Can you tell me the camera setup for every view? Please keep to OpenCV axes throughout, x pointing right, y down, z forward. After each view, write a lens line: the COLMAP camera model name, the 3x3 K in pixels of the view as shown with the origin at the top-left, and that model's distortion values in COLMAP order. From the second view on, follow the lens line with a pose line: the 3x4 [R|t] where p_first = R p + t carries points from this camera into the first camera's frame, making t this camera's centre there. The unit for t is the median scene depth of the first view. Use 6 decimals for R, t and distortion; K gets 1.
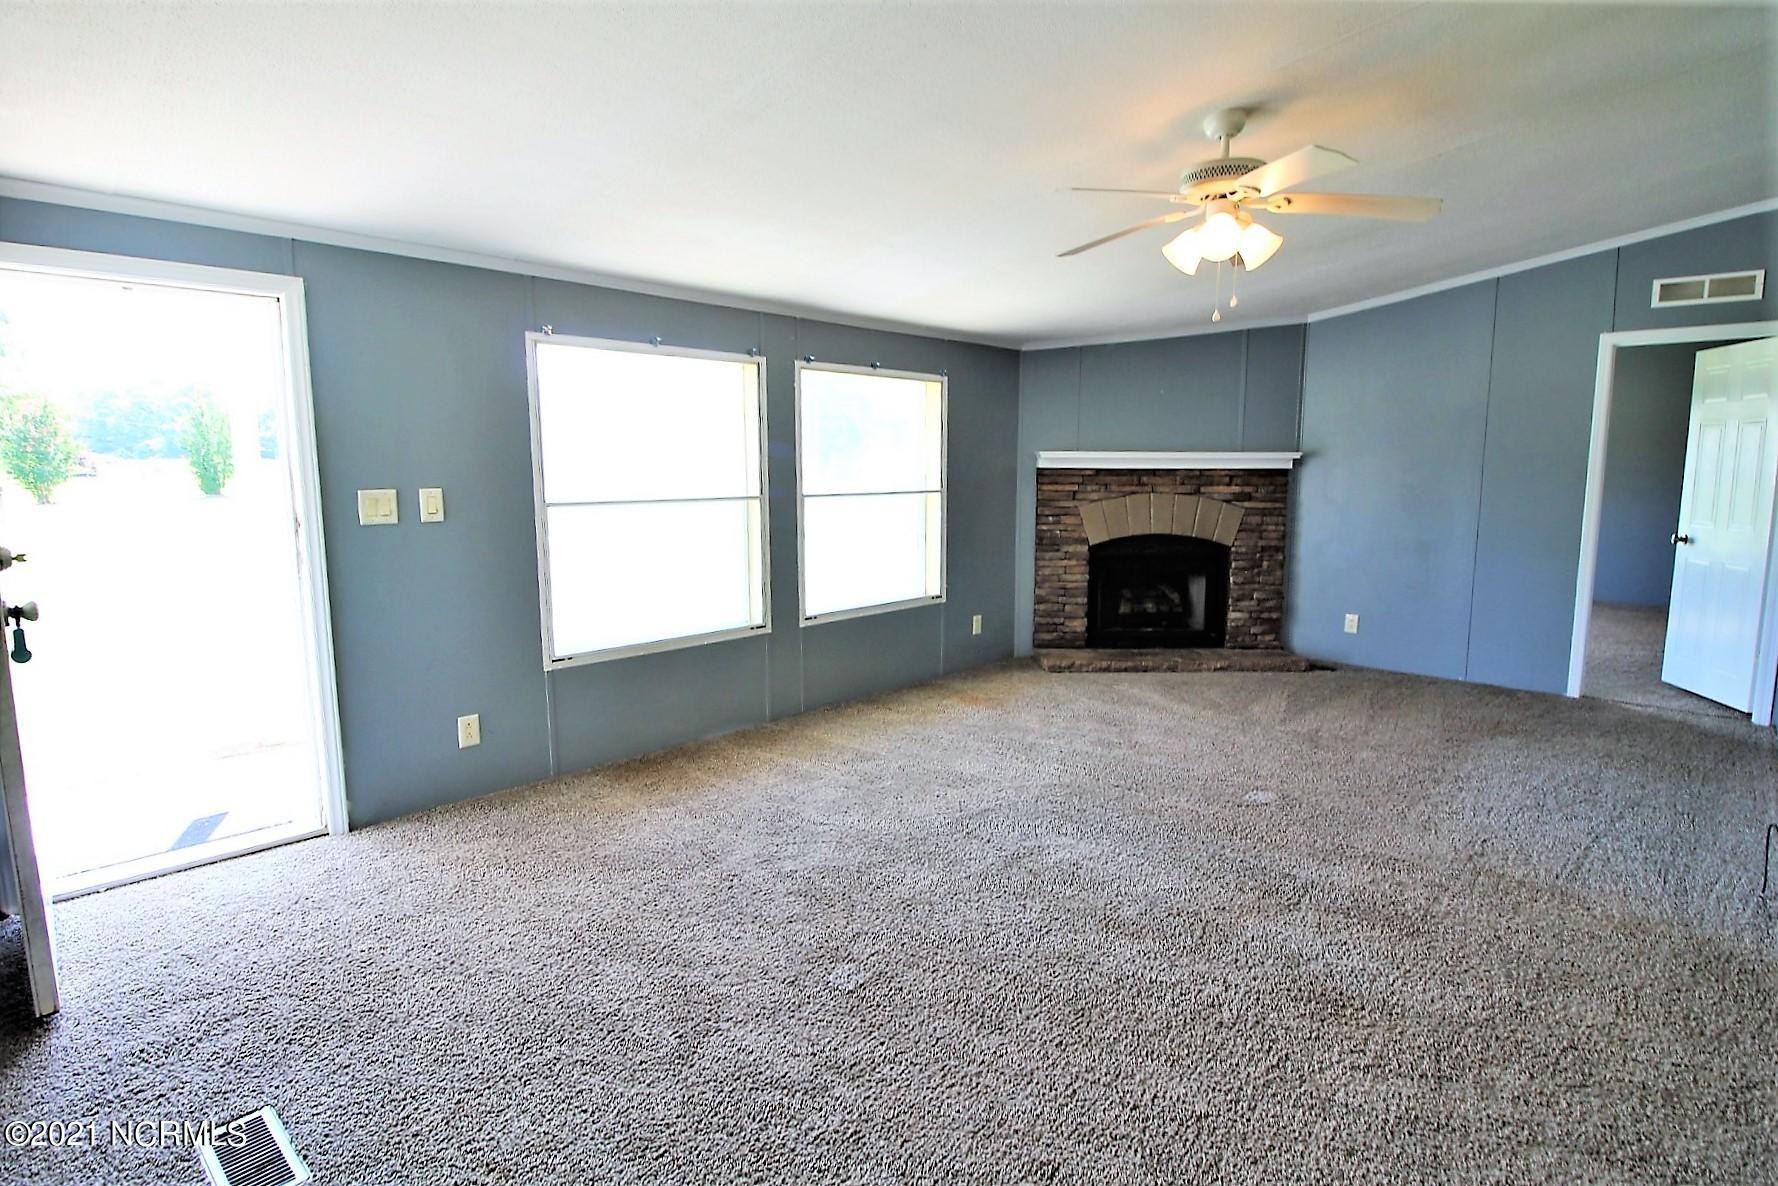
lens RADIAL K [[886.2, 0, 893.7], [0, 886.2, 583.1], [0, 0, 1]] dist [0.001988, -0.016260]
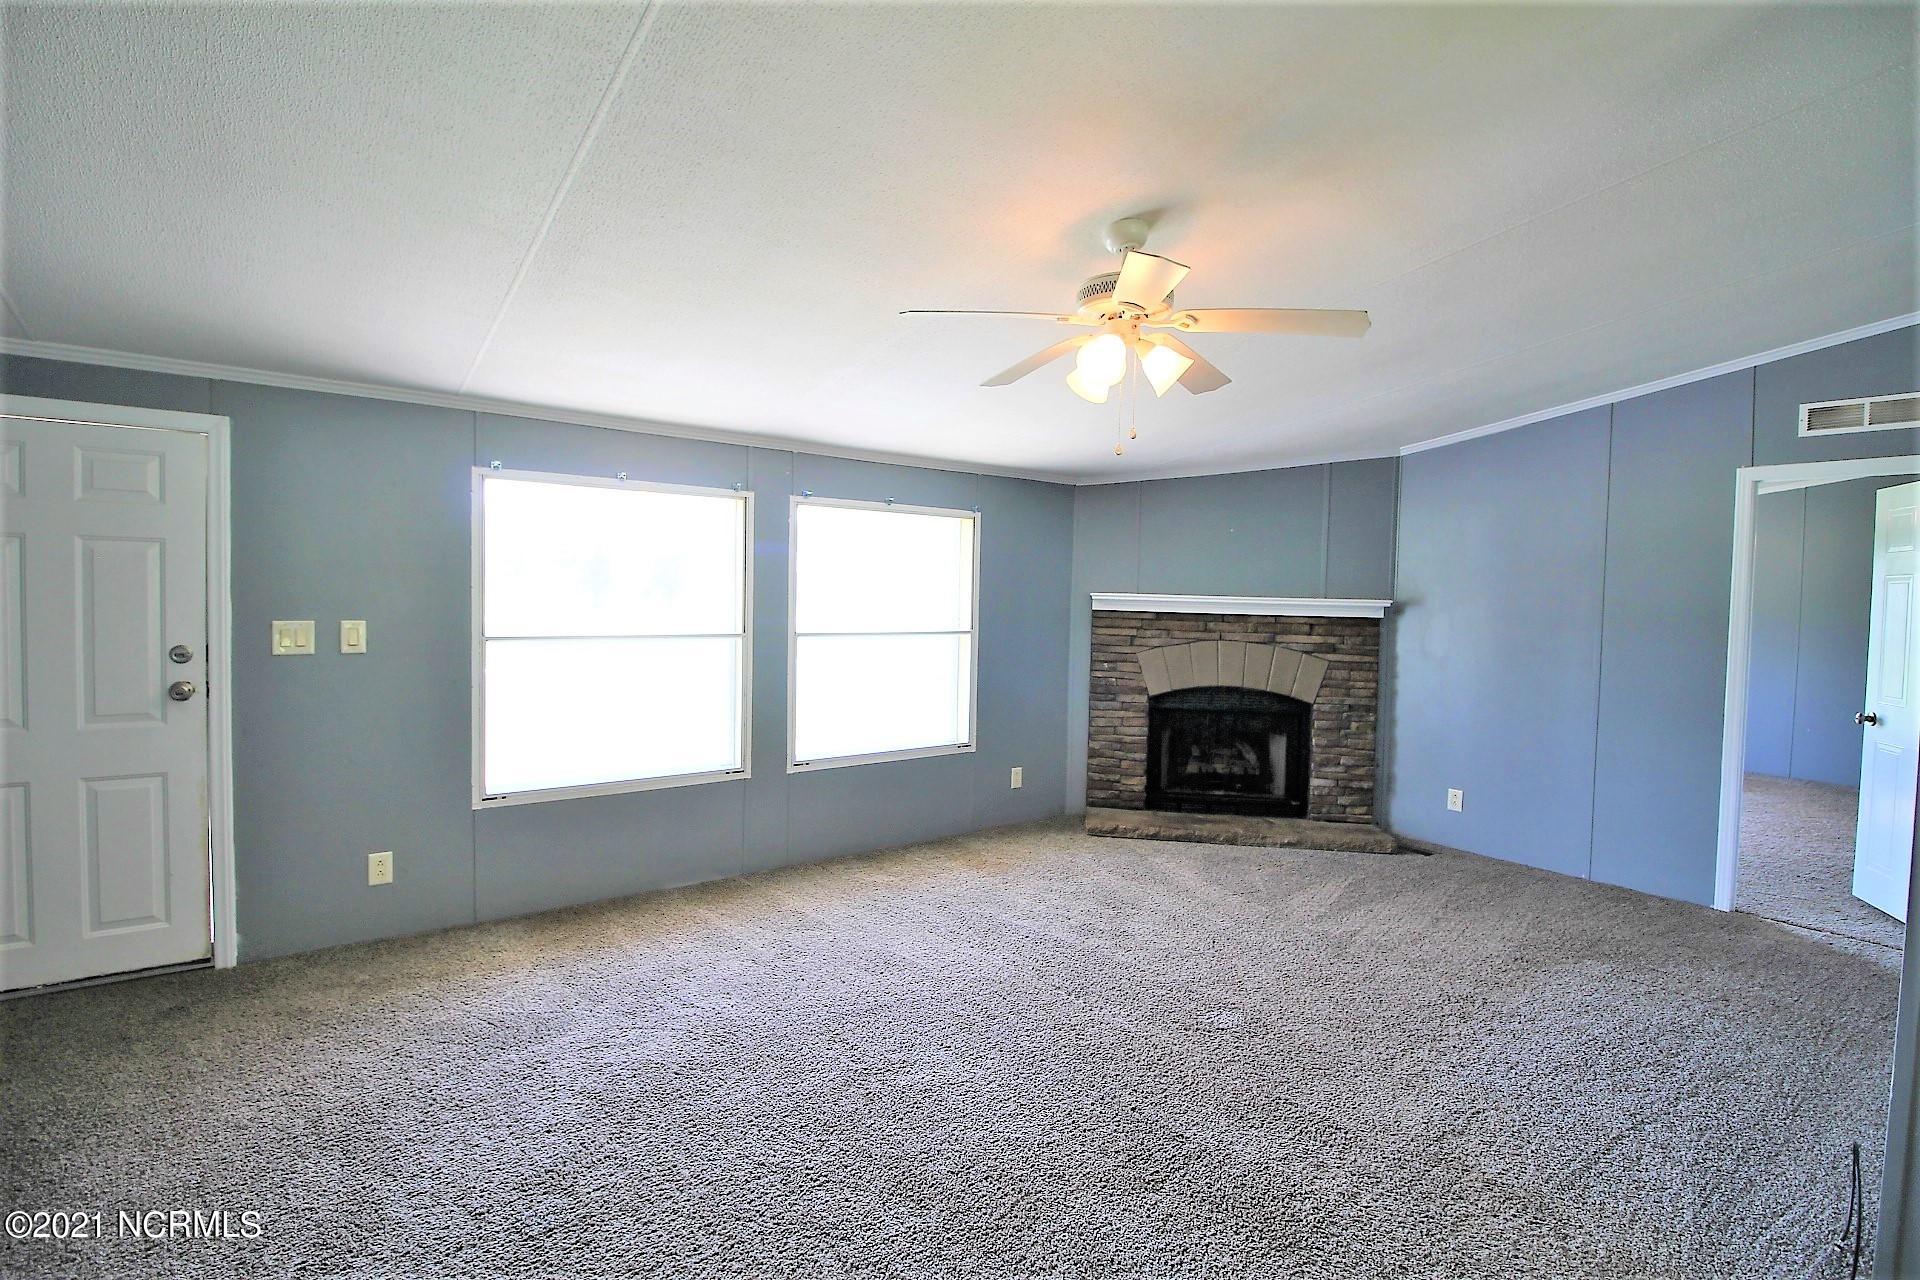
lens RADIAL K [[887.7, 0, 963.1], [0, 887.7, 627.7], [0, 0, 1]] dist [0.002129, -0.015591]
pose [[0.987289, 0.028806, -0.156305, 0.174344], [-0.043513, 0.994854, -0.091505, -0.020489], [0.152864, 0.097143, 0.983461, 0.068323]]
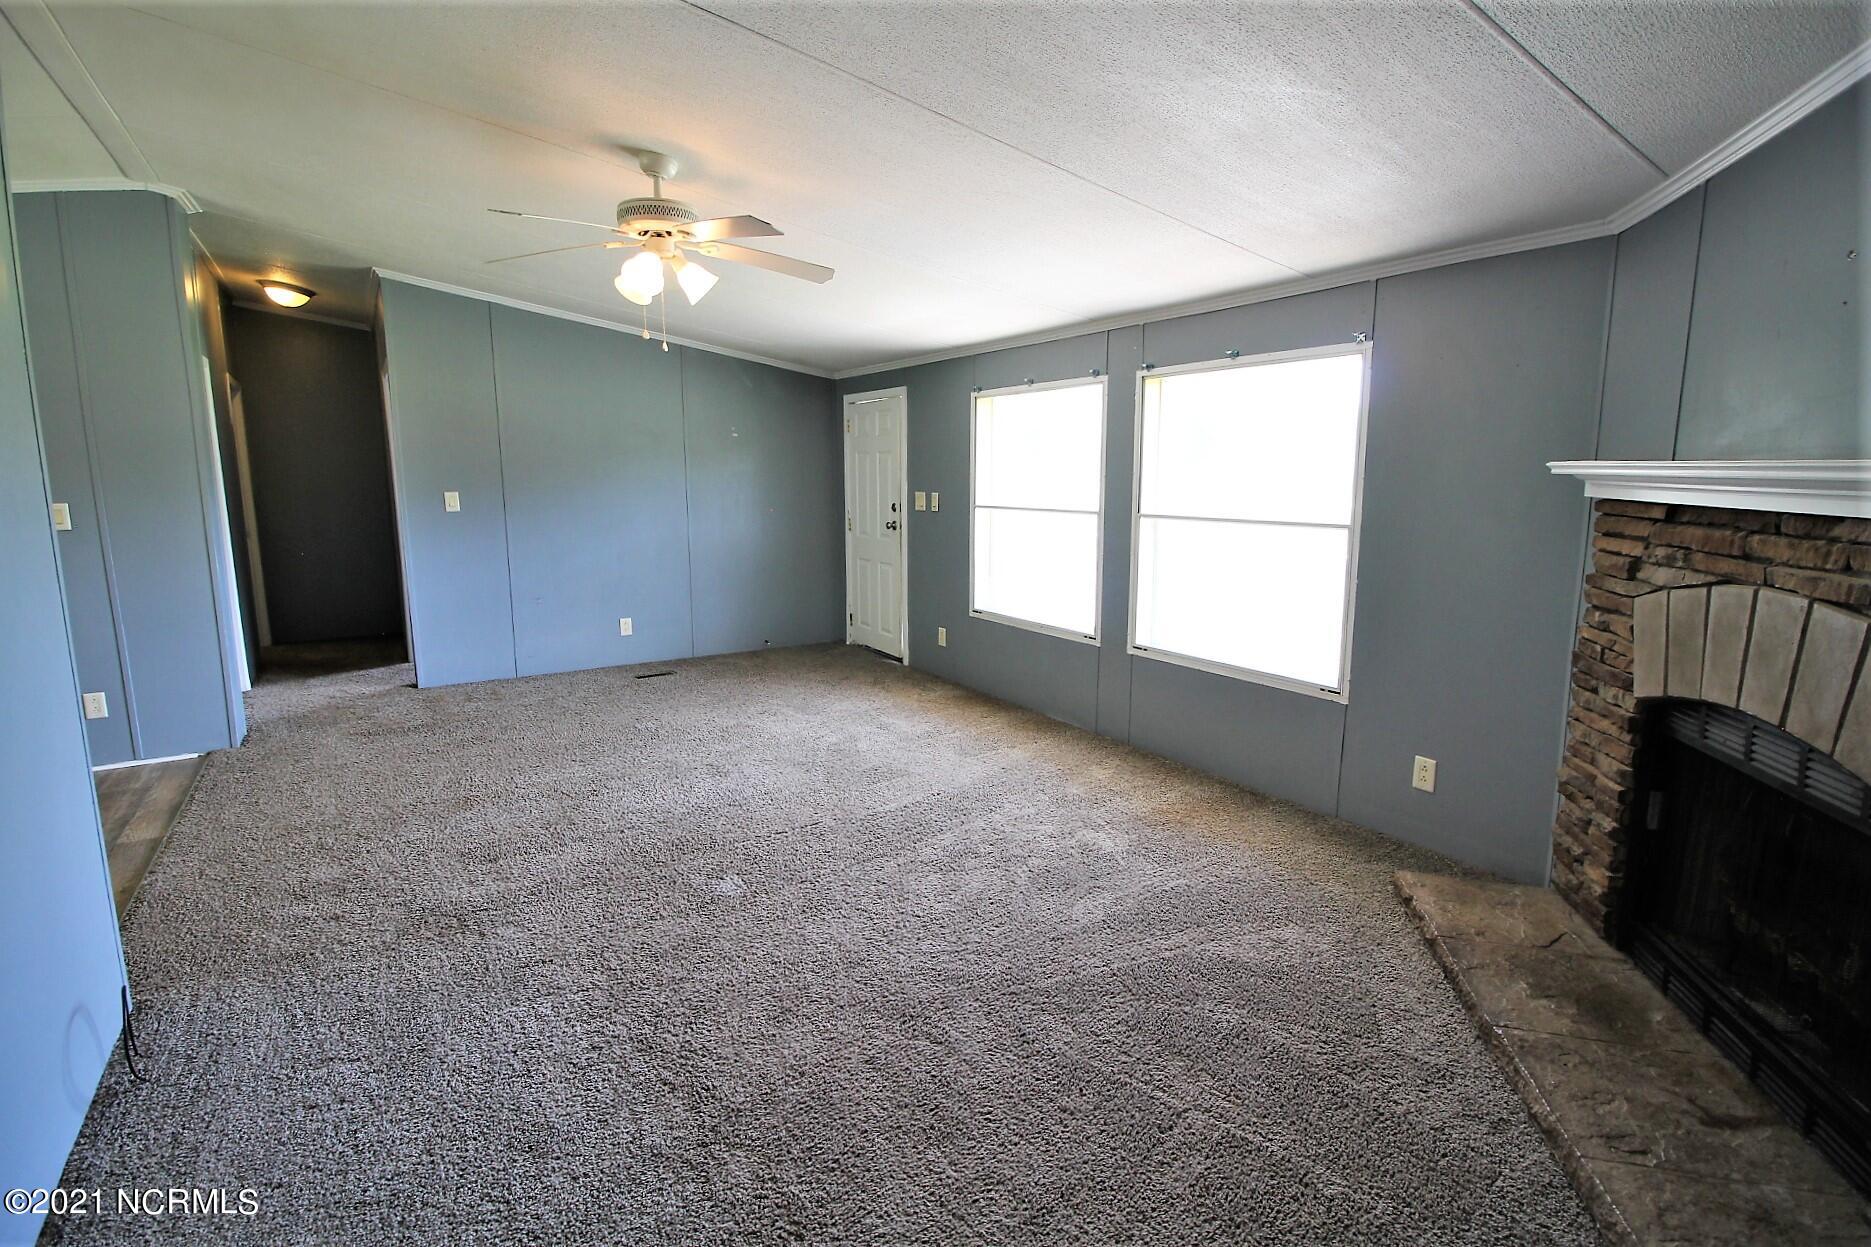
lens RADIAL K [[886.7, 0, 931.4], [0, 886.7, 611.5], [0, 0, 1]] dist [0.002399, -0.013985]
pose [[-0.236357, 0.152694, -0.959594, 0.671634], [-0.128872, 0.973924, 0.186717, -0.113901], [0.963082, 0.167797, -0.210516, 0.780322]]
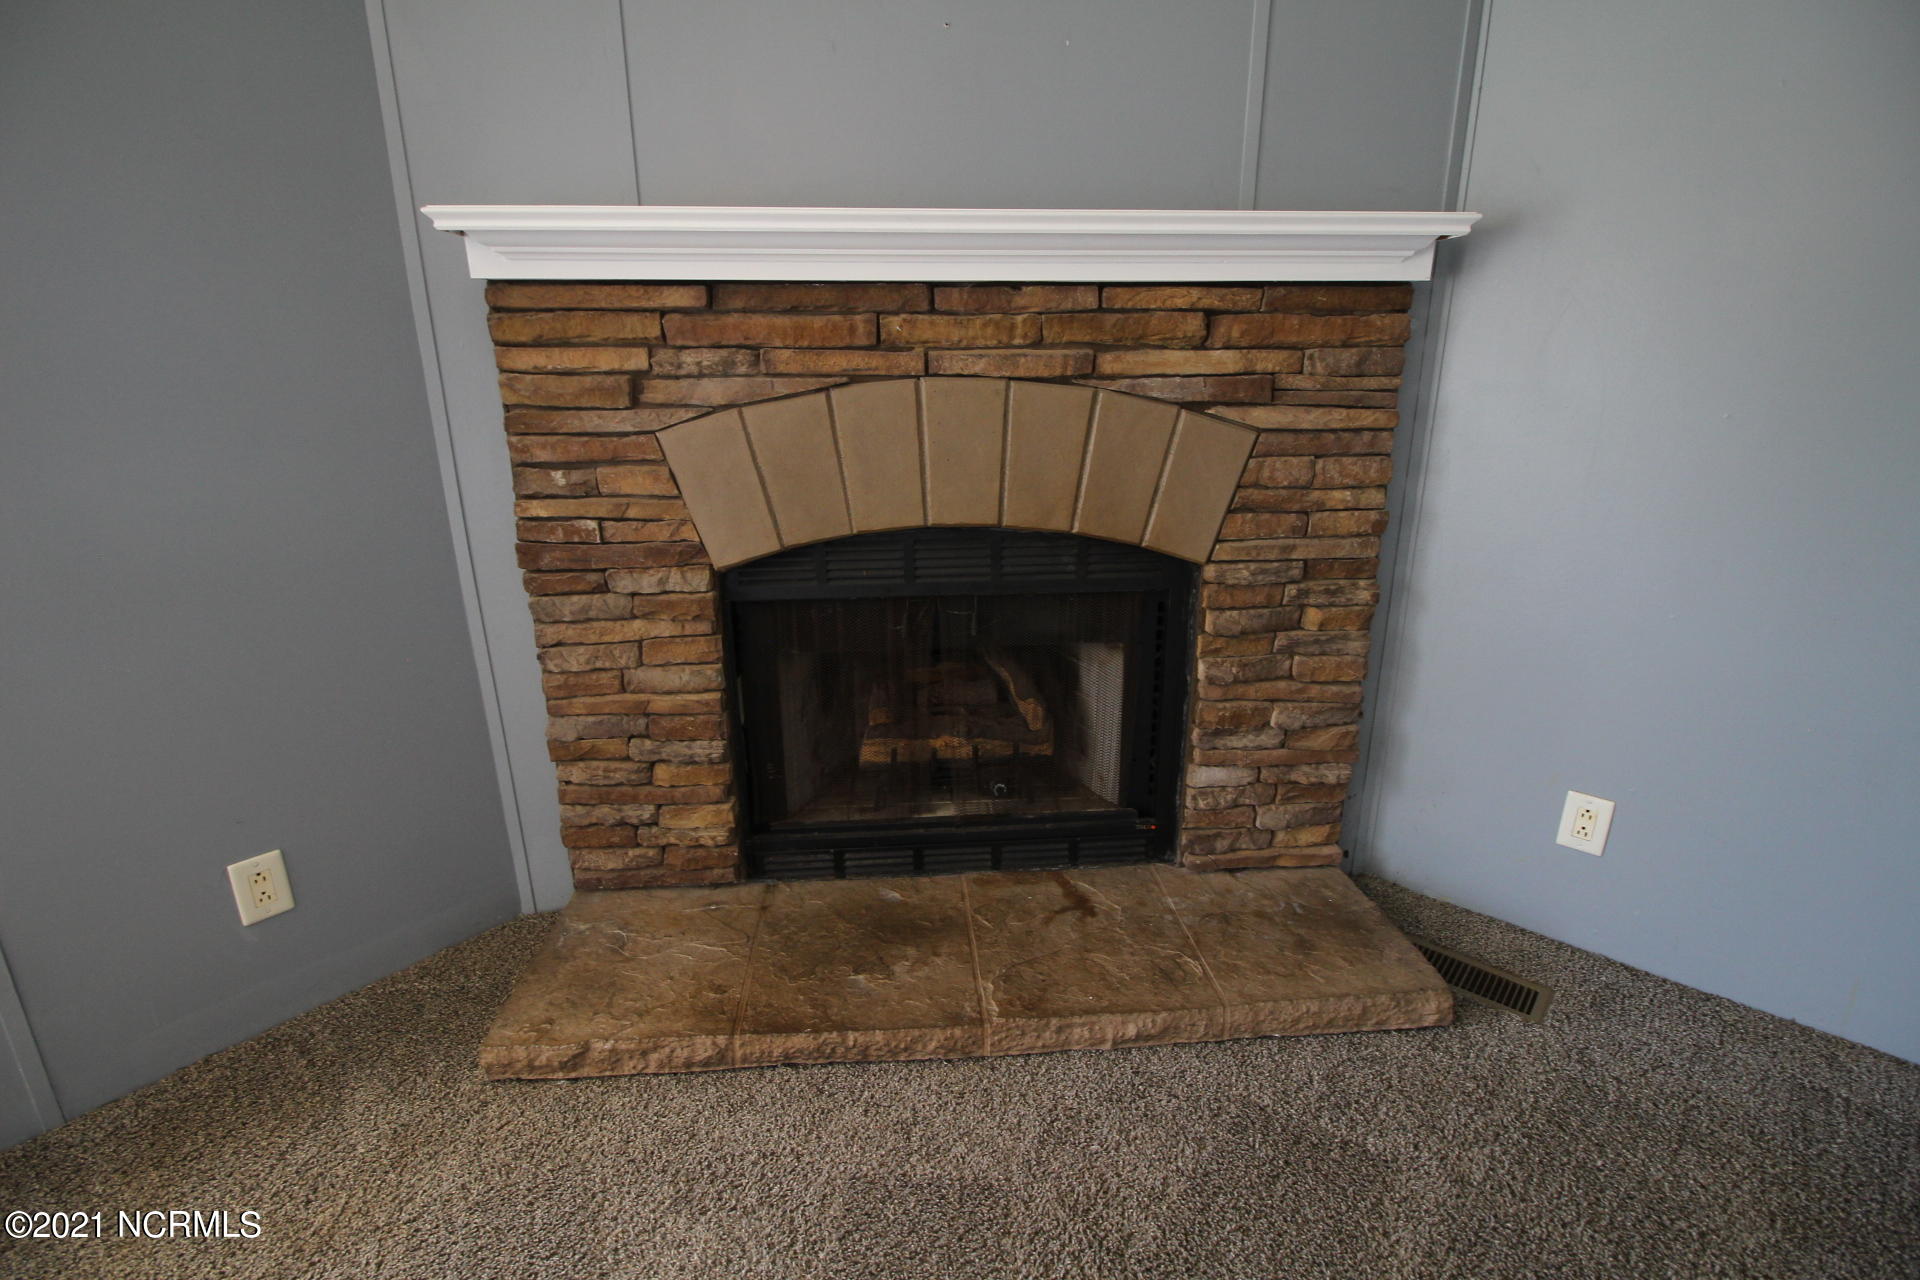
lens RADIAL K [[909.9, 0, 955.8], [0, 909.9, 627.7], [0, 0, 1]] dist [0.002399, -0.013985]
pose [[0.998304, -0.022469, 0.053710, 0.284945], [0.012915, 0.985011, 0.172010, -0.073888], [-0.056769, -0.171024, 0.983630, 0.710875]]
